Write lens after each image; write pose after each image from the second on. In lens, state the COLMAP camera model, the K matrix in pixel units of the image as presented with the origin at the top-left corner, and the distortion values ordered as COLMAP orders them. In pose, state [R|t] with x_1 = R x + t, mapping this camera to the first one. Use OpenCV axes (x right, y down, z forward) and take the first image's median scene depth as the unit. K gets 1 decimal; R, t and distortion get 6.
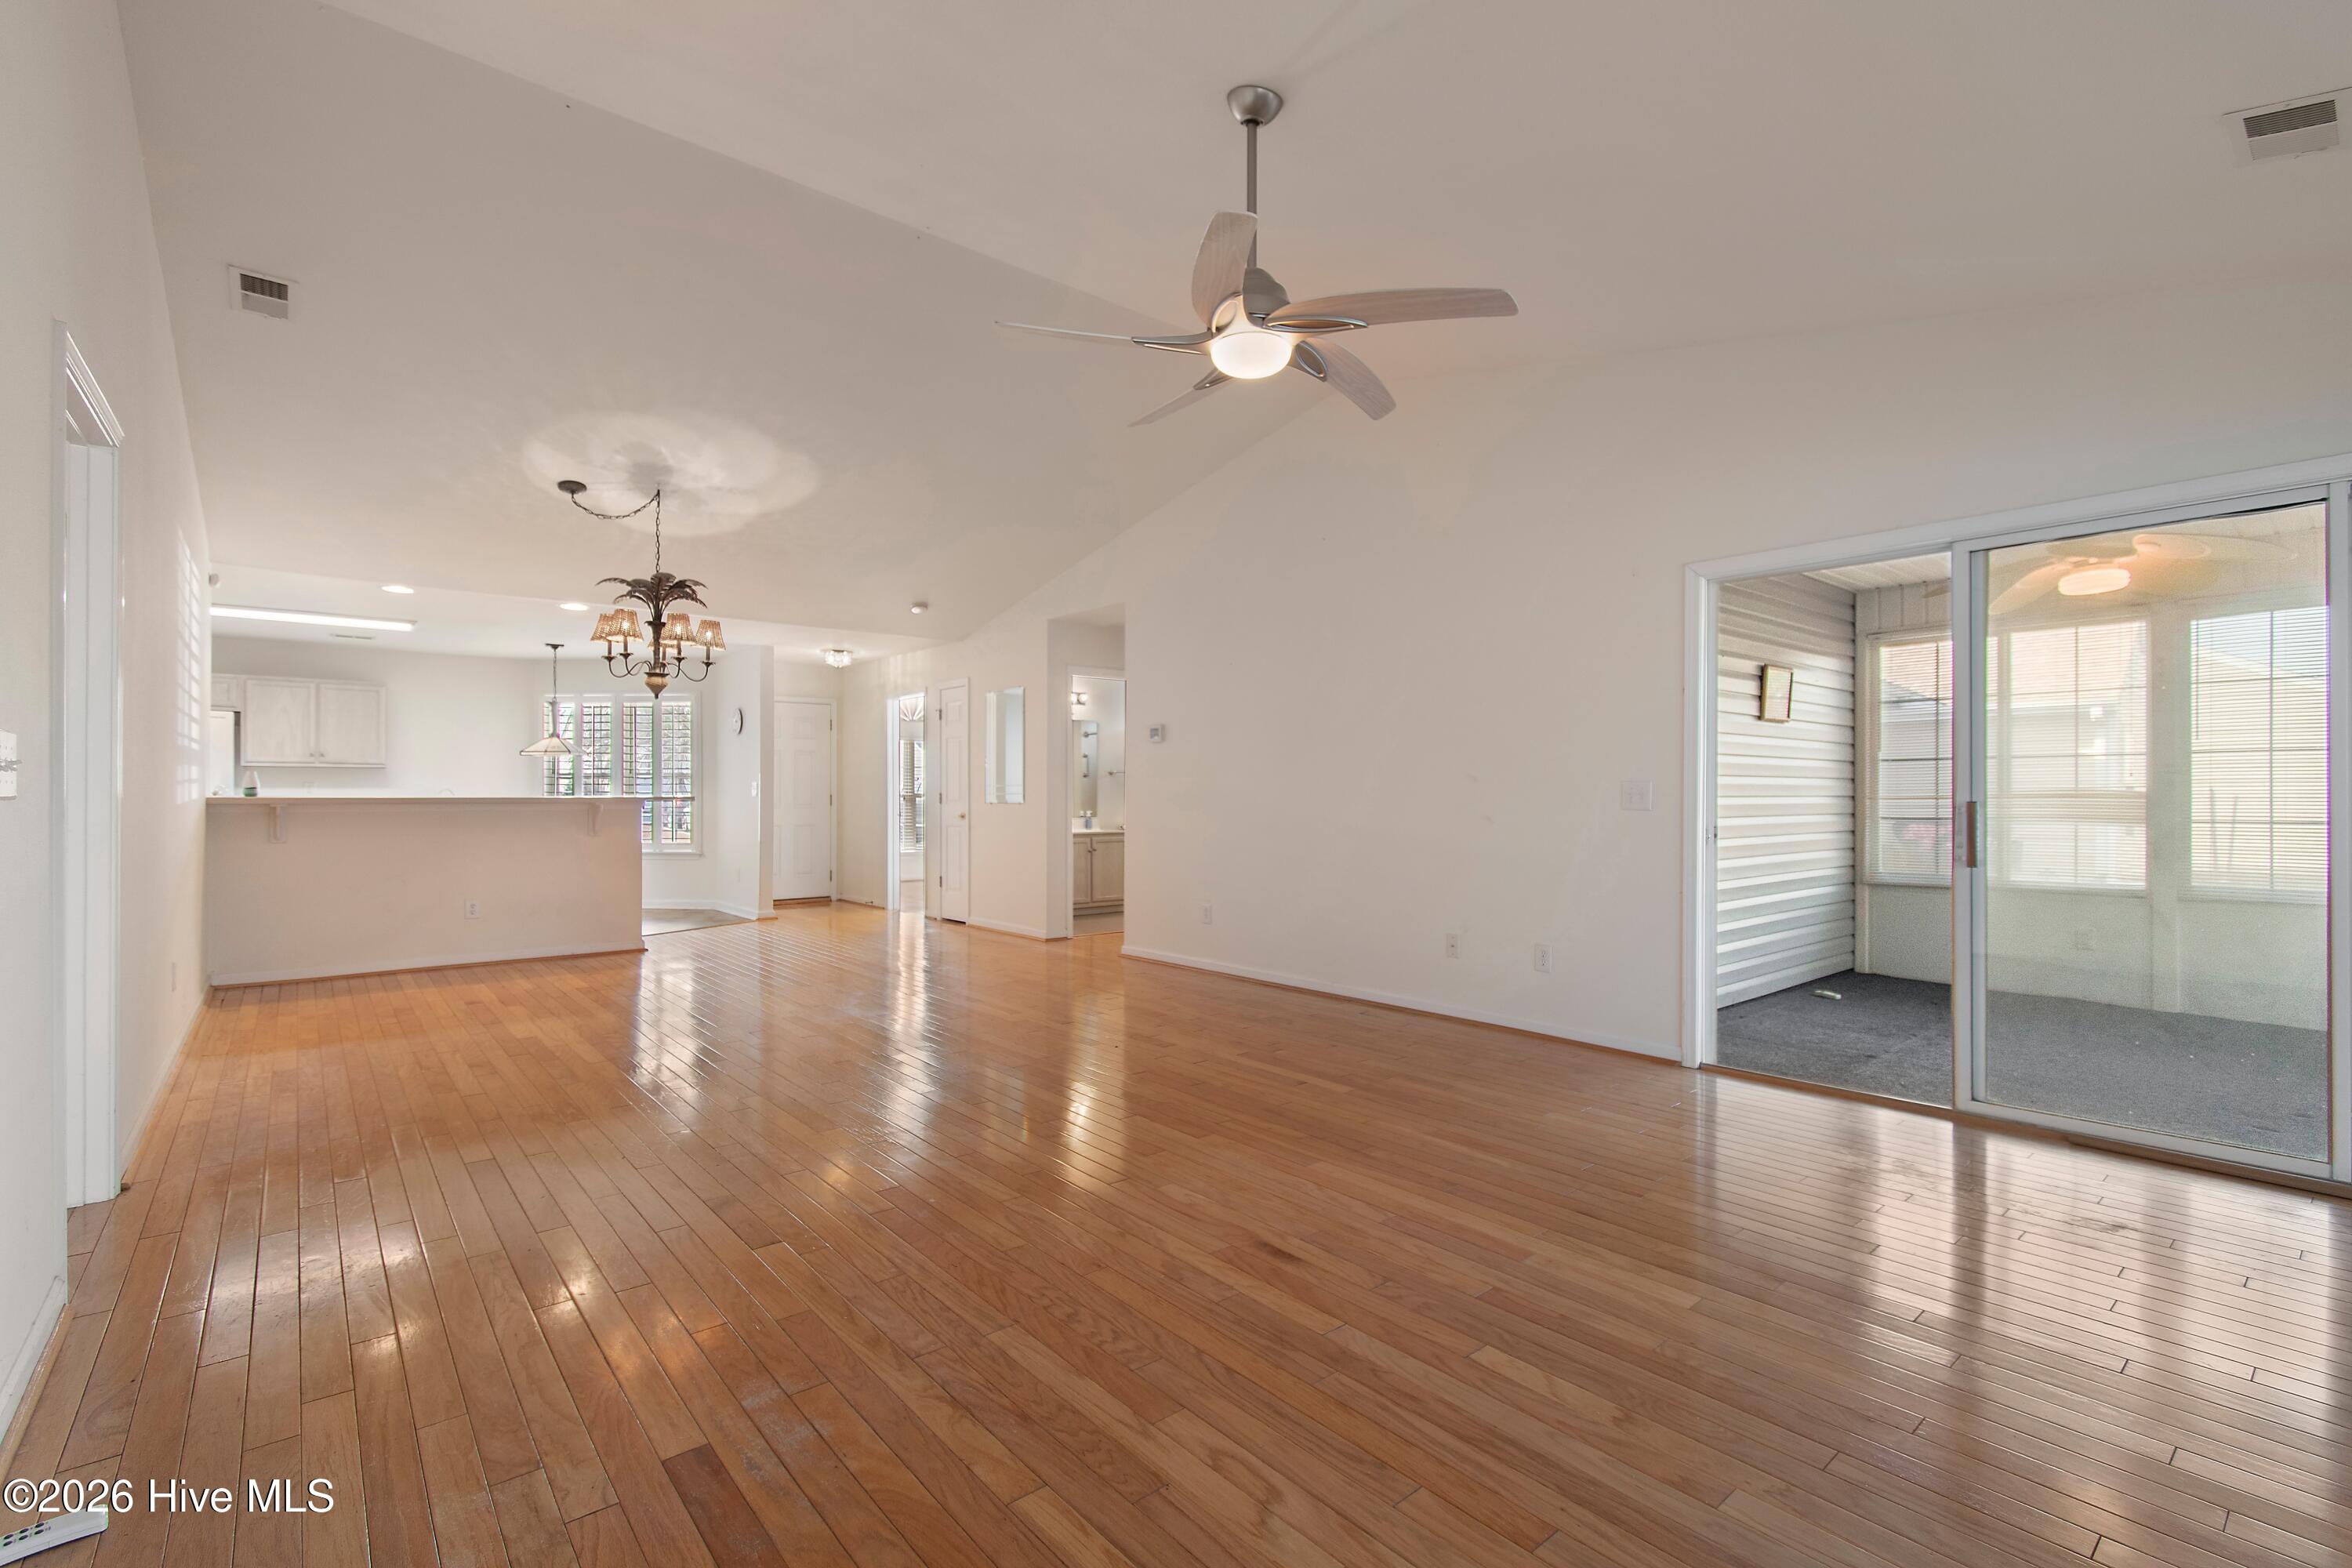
lens RADIAL K [[1045.8, 0, 1185.1], [0, 1045.8, 789.6], [0, 0, 1]] dist [0.003819, 0.000141]
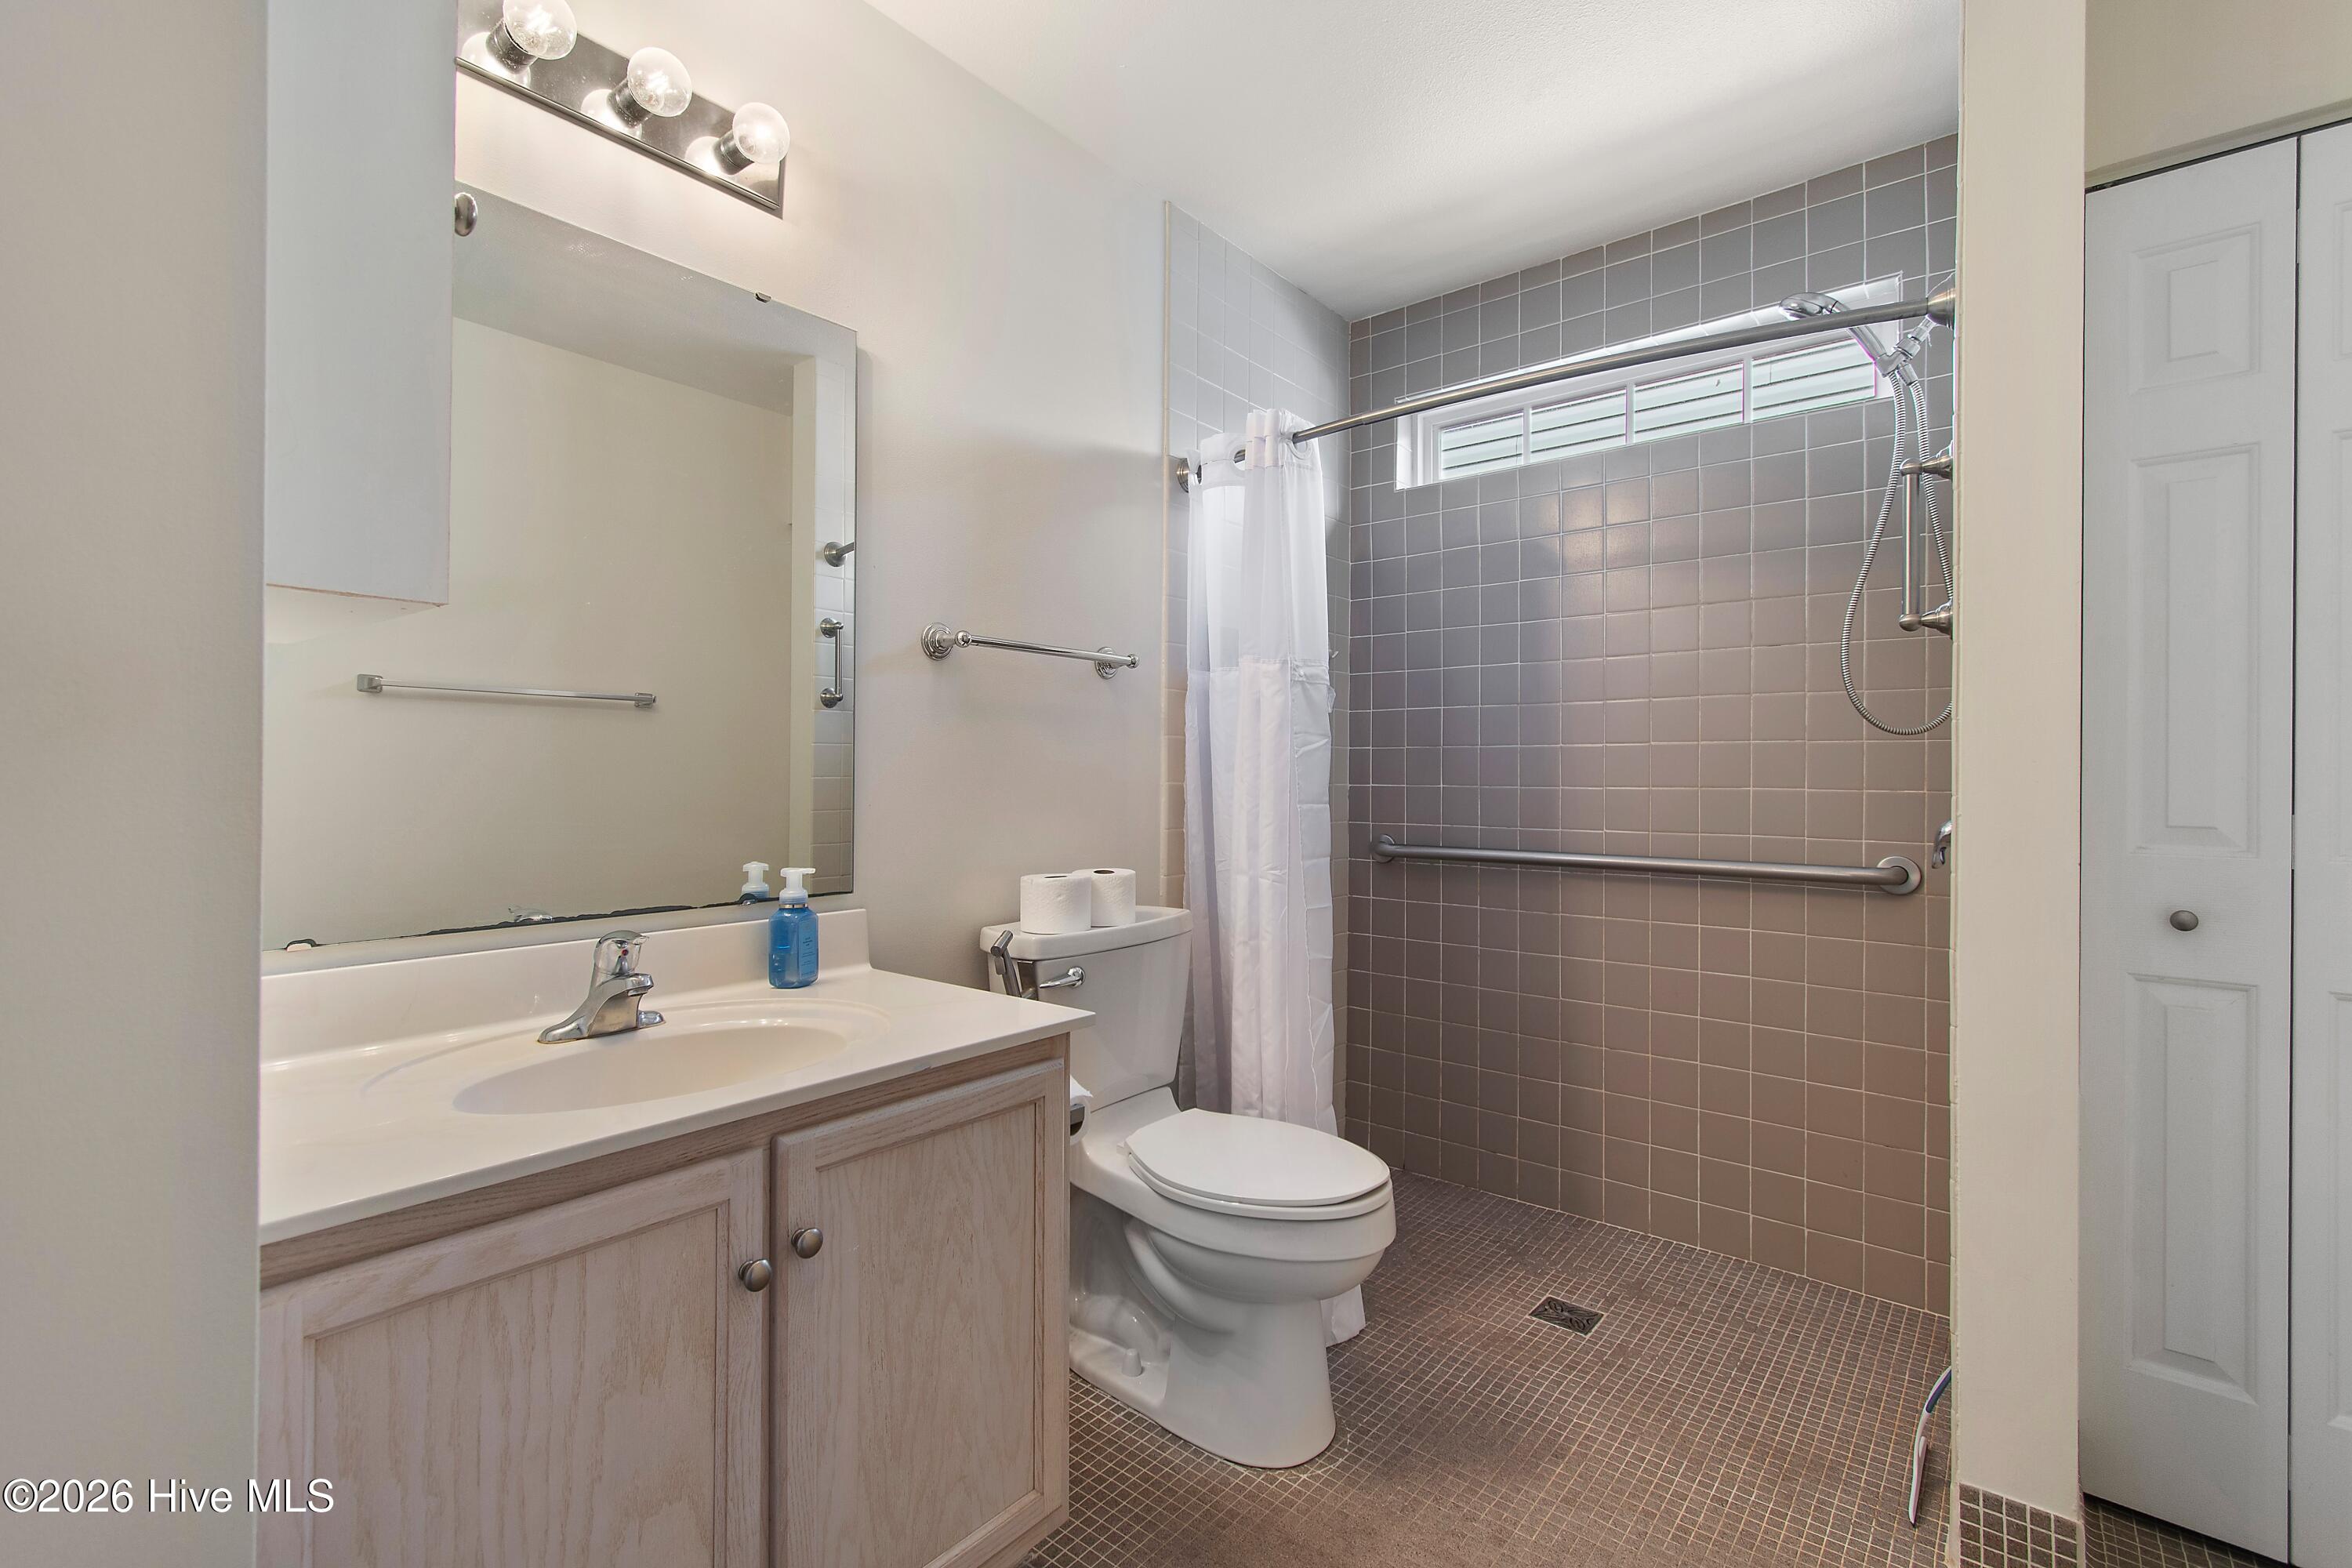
lens RADIAL K [[1045.8, 0, 1176.2], [0, 1045.8, 774.2], [0, 0, 1]] dist [0.003819, 0.000141]
pose [[0.983961, 0.002193, 0.178371, -0.063046], [-0.003742, 0.999958, 0.008347, 0.004745], [-0.178345, -0.008880, 0.983928, 0.827237]]
